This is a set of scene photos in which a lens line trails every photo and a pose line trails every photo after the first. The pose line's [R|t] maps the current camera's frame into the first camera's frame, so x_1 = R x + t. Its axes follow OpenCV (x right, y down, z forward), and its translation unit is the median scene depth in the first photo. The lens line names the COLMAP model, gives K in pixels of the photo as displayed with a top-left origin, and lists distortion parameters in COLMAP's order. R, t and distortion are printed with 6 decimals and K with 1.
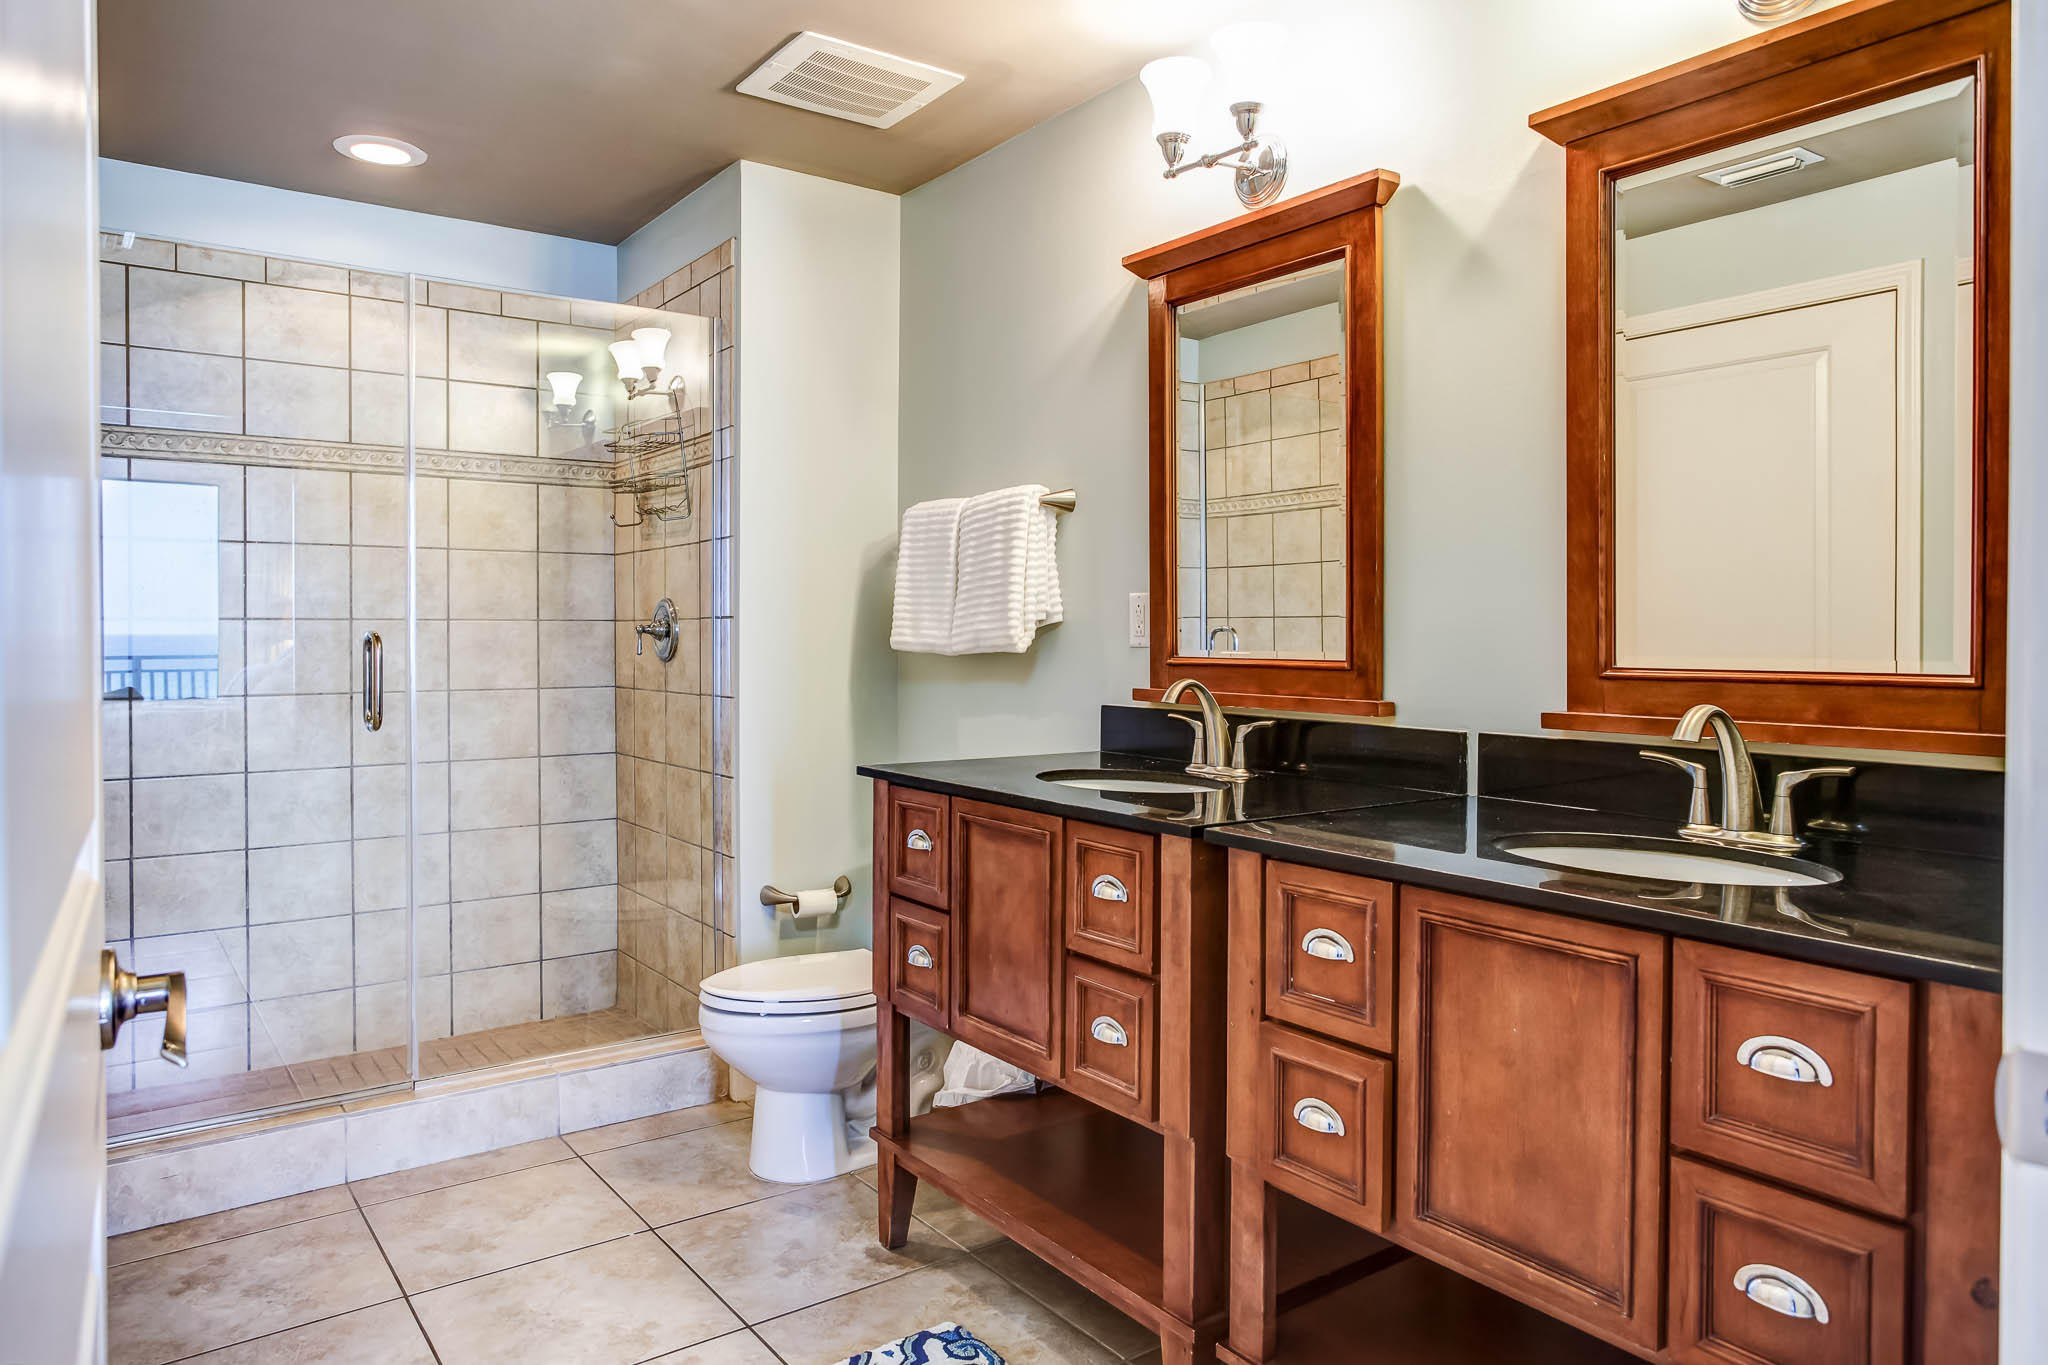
lens RADIAL K [[1341.2, 0, 1019.2], [0, 1341.2, 670.2], [0, 0, 1]] dist [-0.005018, -0.000061]
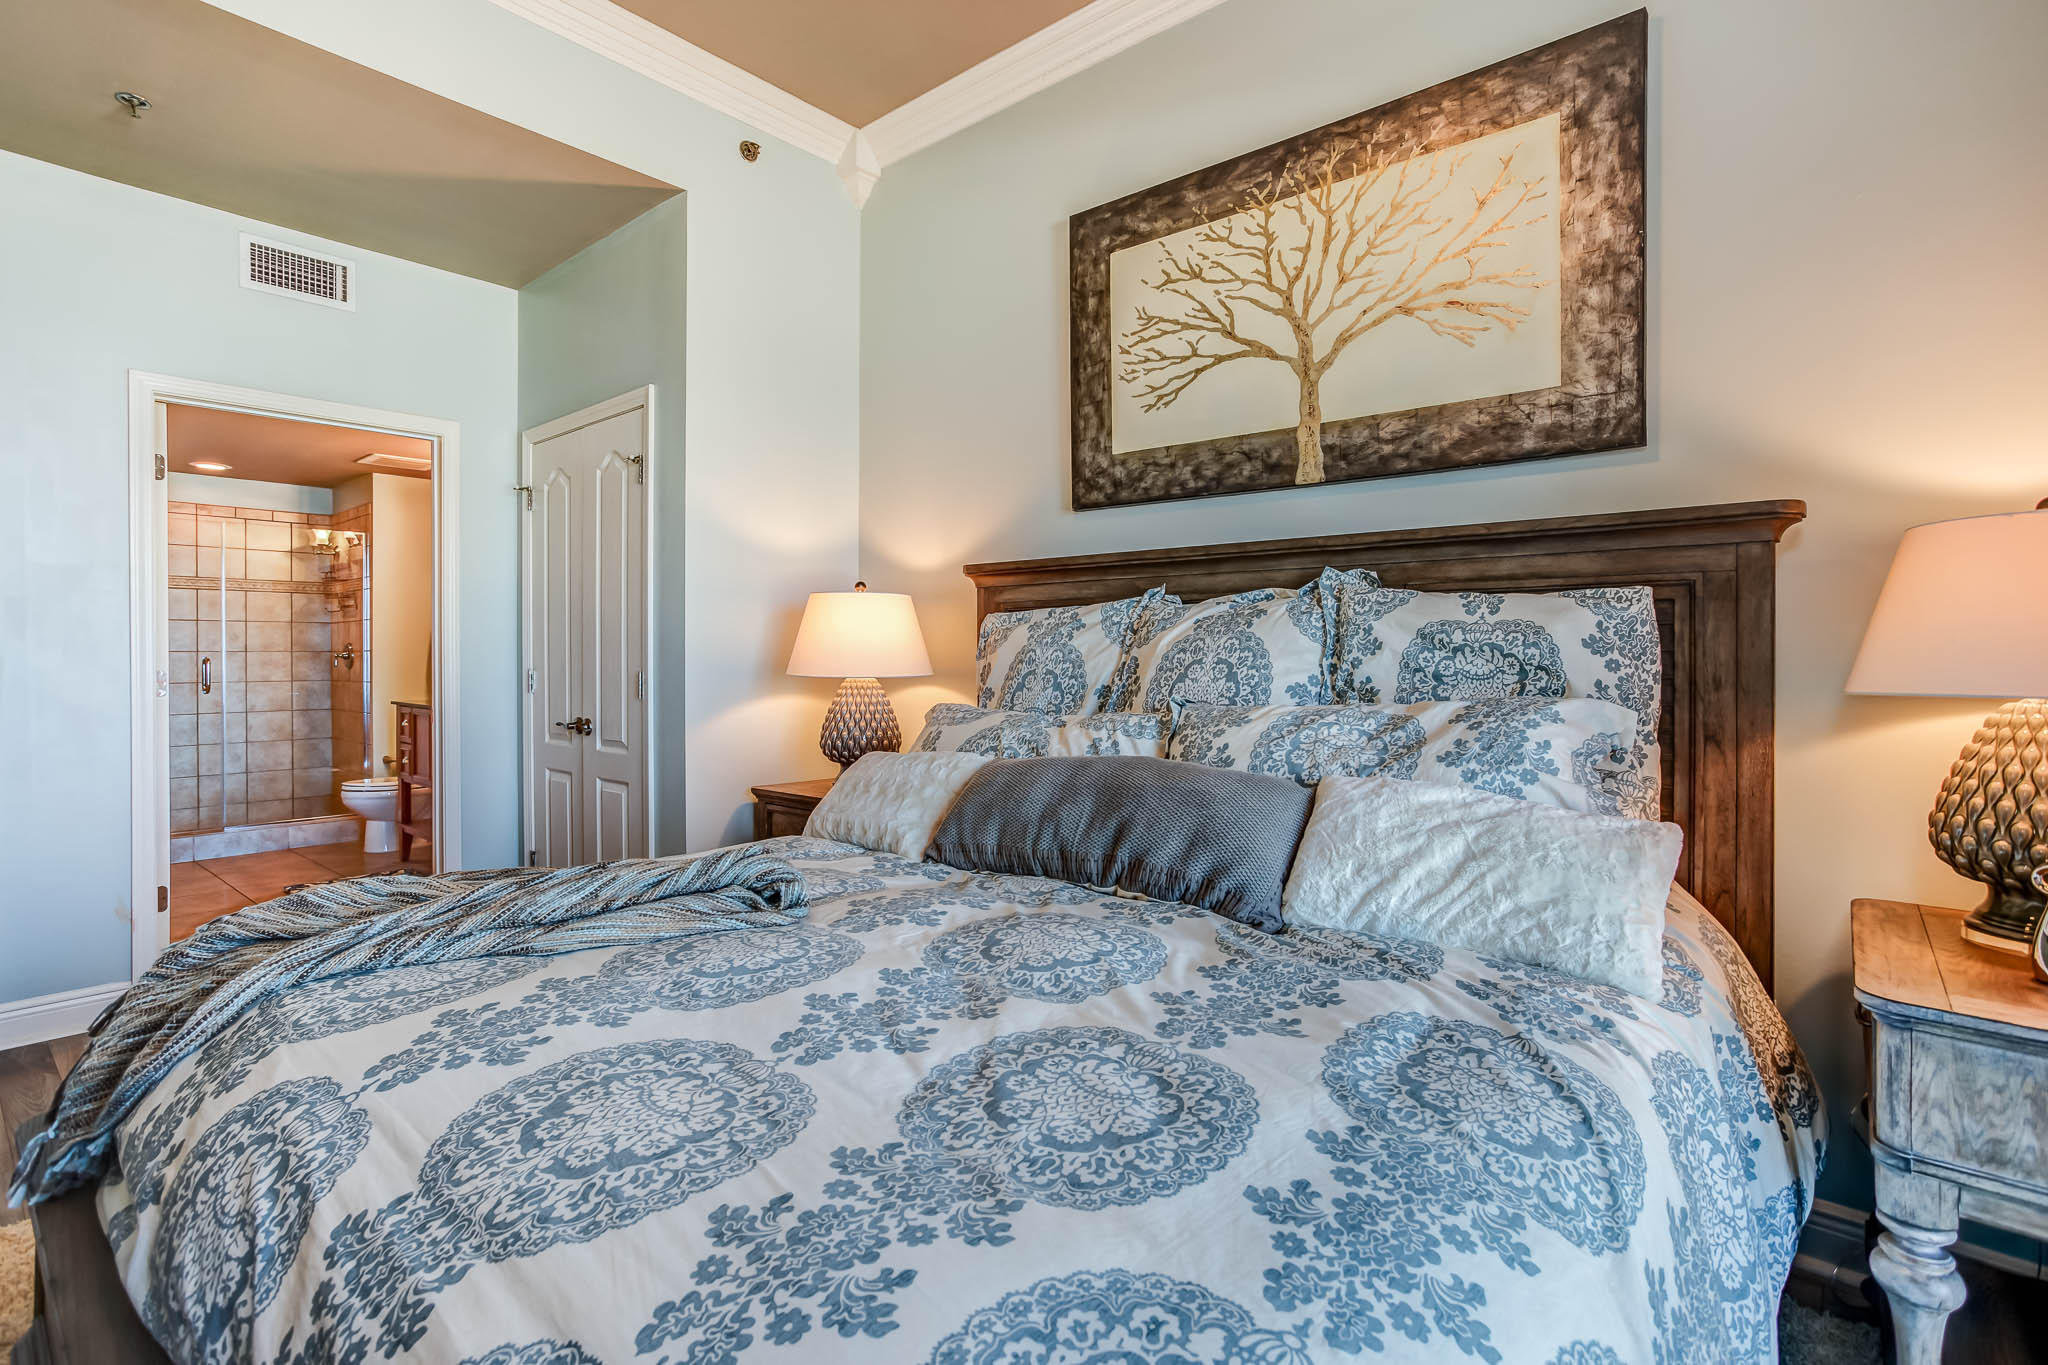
lens RADIAL K [[982.1, 0, 1032.5], [0, 982.1, 675.3], [0, 0, 1]] dist [-0.003137, 0.000157]
pose [[0.971700, -0.004312, 0.236178, 0.507779], [0.006234, 0.999953, -0.007394, 0.025239], [-0.236135, 0.008657, 0.971682, -0.993607]]
